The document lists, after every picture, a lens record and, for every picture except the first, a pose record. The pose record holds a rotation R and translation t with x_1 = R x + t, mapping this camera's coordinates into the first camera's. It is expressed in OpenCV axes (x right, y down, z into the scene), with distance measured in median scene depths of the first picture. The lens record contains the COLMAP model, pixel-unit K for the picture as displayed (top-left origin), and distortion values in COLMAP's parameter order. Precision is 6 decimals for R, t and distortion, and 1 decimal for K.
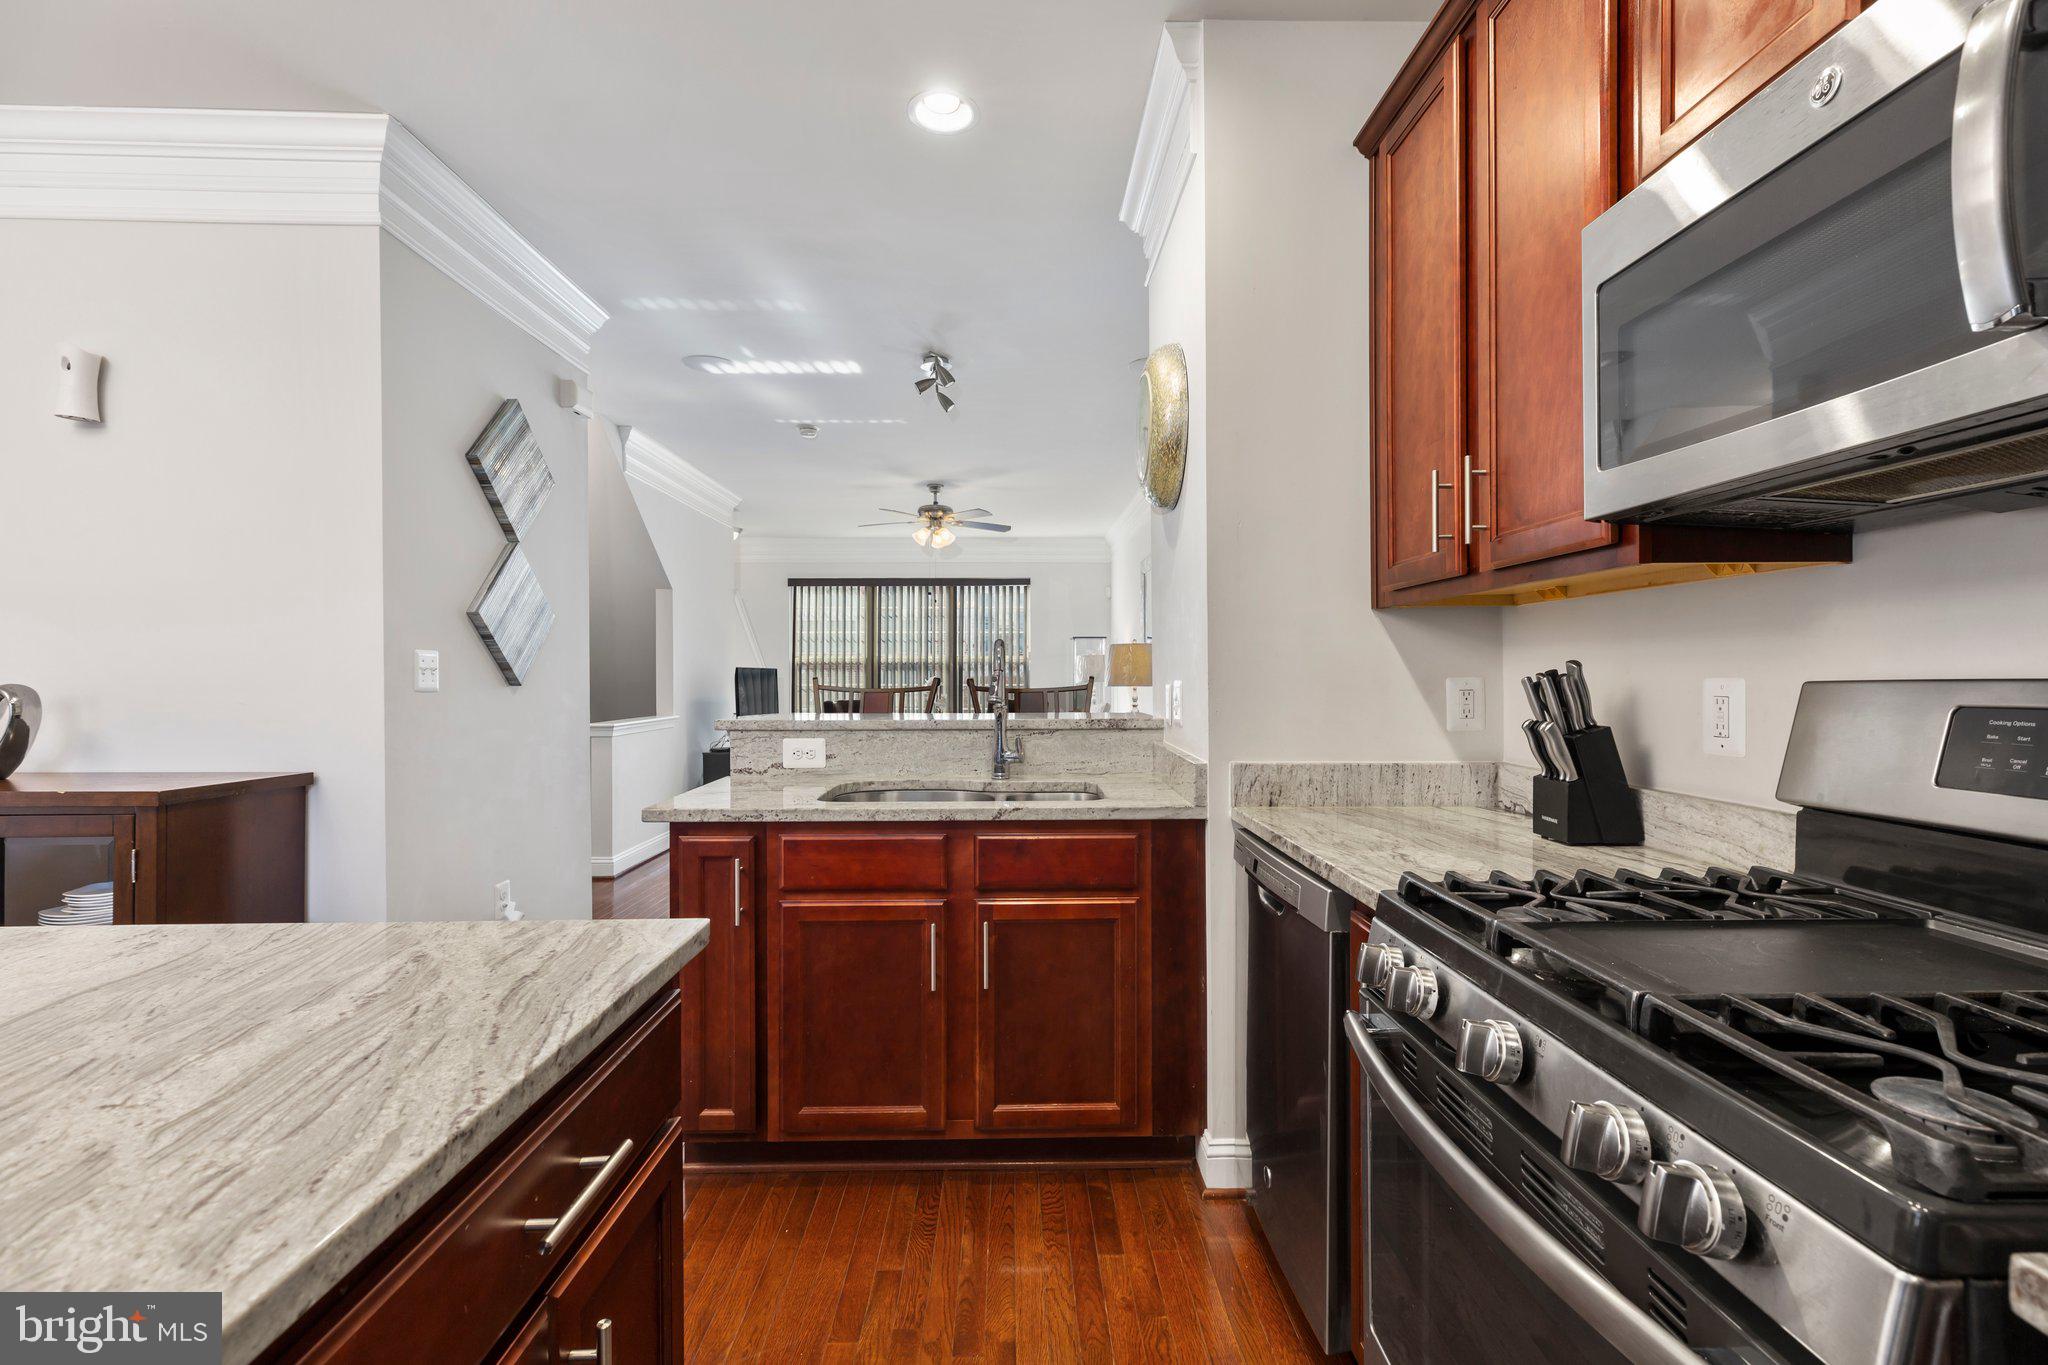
lens RADIAL K [[913.7, 0, 1016.3], [0, 913.7, 675.7], [0, 0, 1]] dist [0.008322, -0.002007]
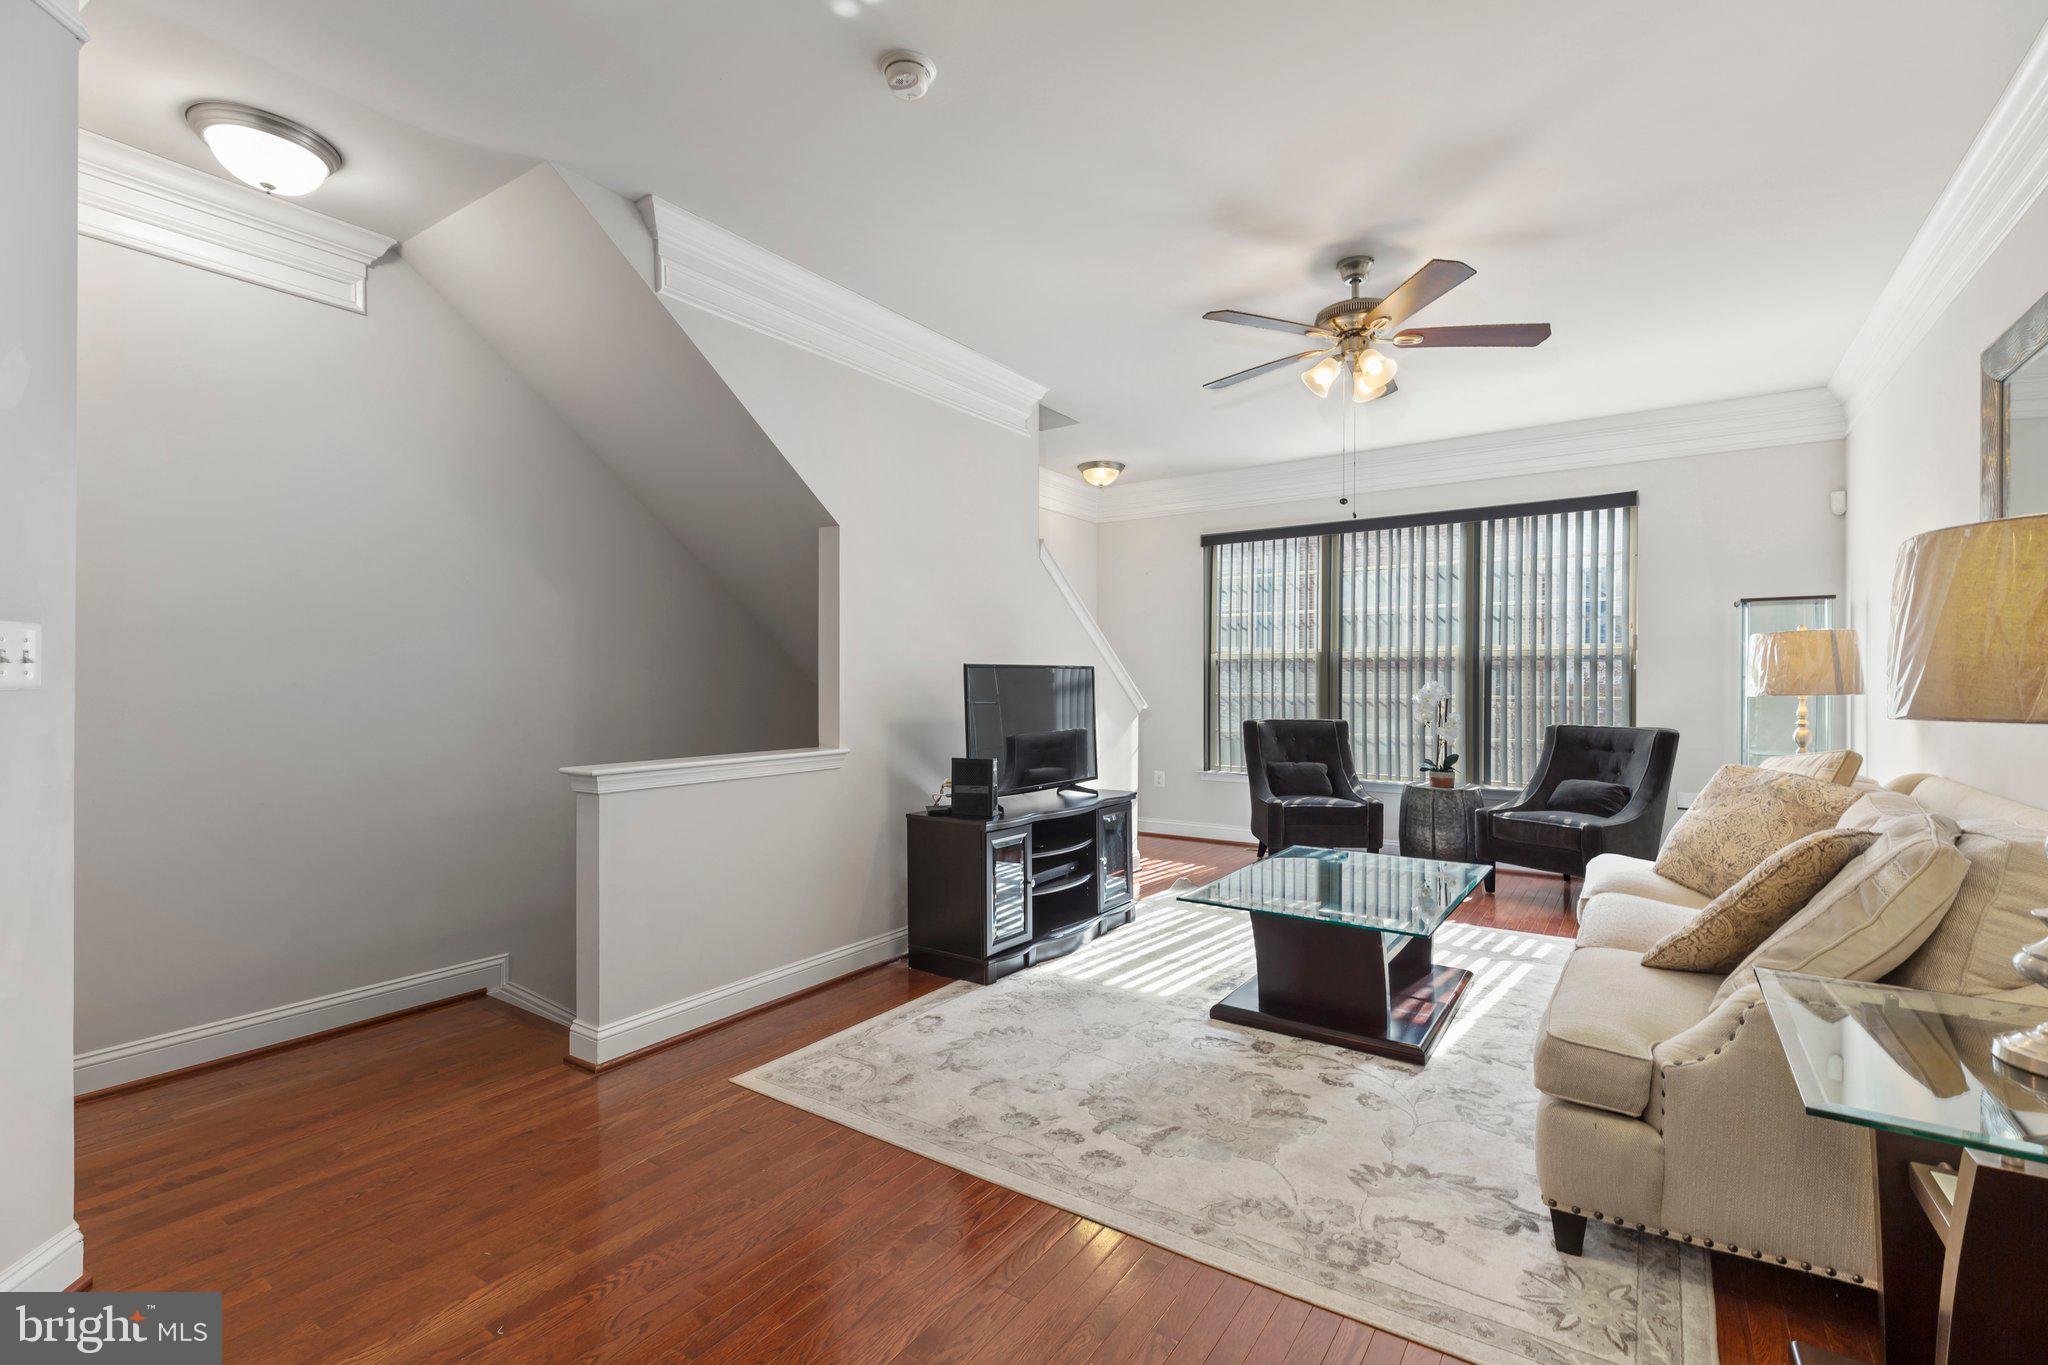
lens RADIAL K [[913.7, 0, 1035.8], [0, 913.7, 688.6], [0, 0, 1]] dist [0.008322, -0.002007]
pose [[0.824743, 0.003919, -0.565495, 0.108024], [-0.000352, 0.999979, 0.006417, 0.007039], [0.565508, -0.005093, 0.824727, 1.436788]]
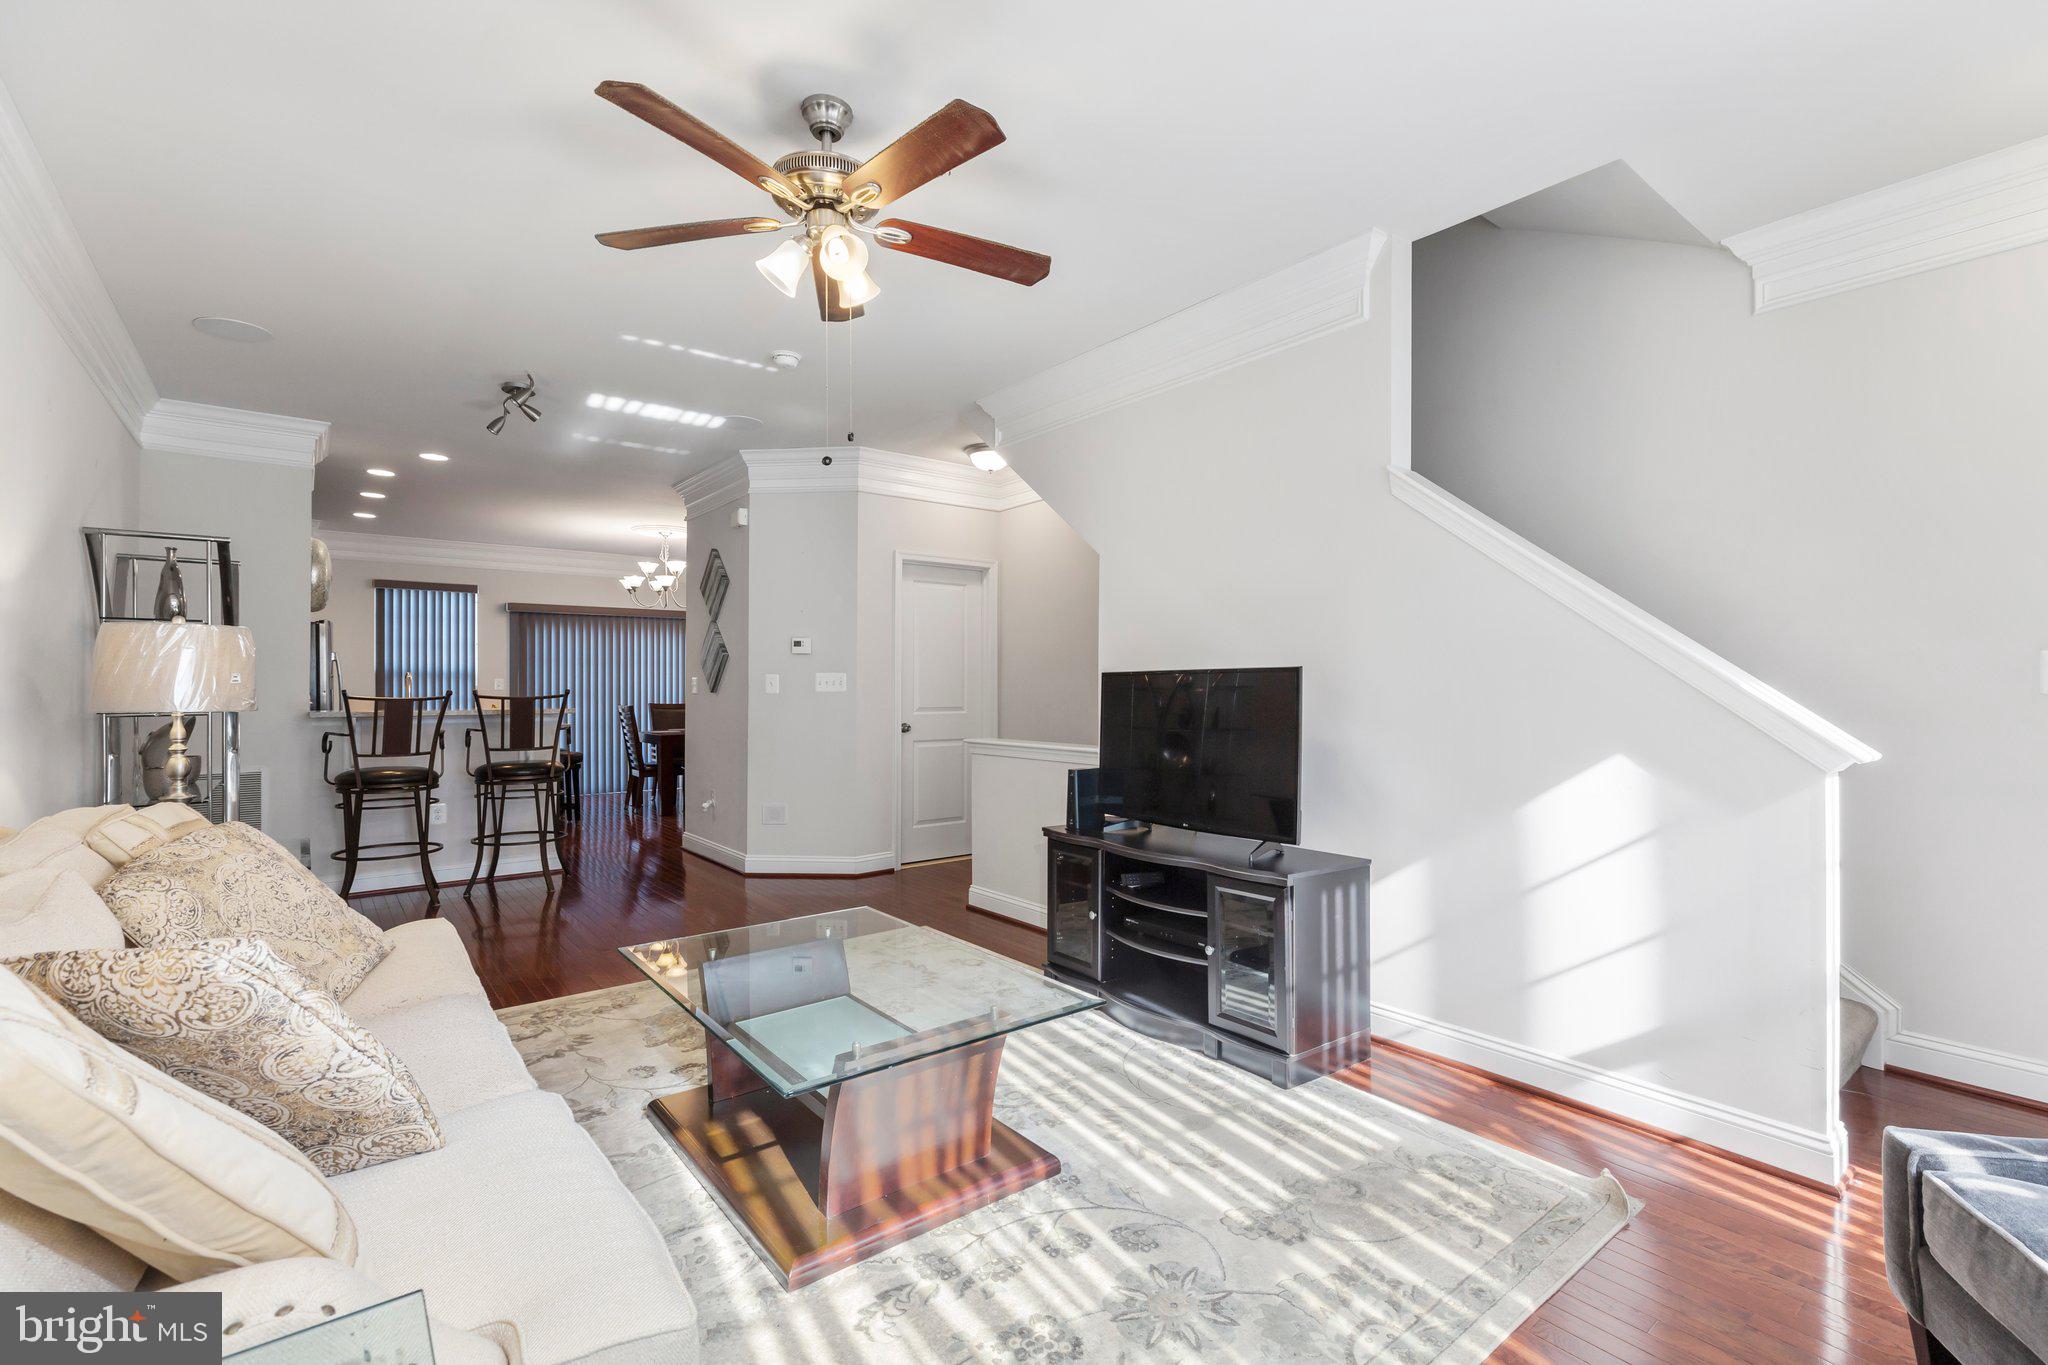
lens RADIAL K [[913.7, 0, 1023.9], [0, 913.7, 680.4], [0, 0, 1]] dist [0.008322, -0.002007]
pose [[-0.791297, -0.003001, -0.611424, 0.157336], [0.001633, 0.999974, -0.007021, 0.001308], [0.611430, -0.006554, -0.791272, 3.523716]]
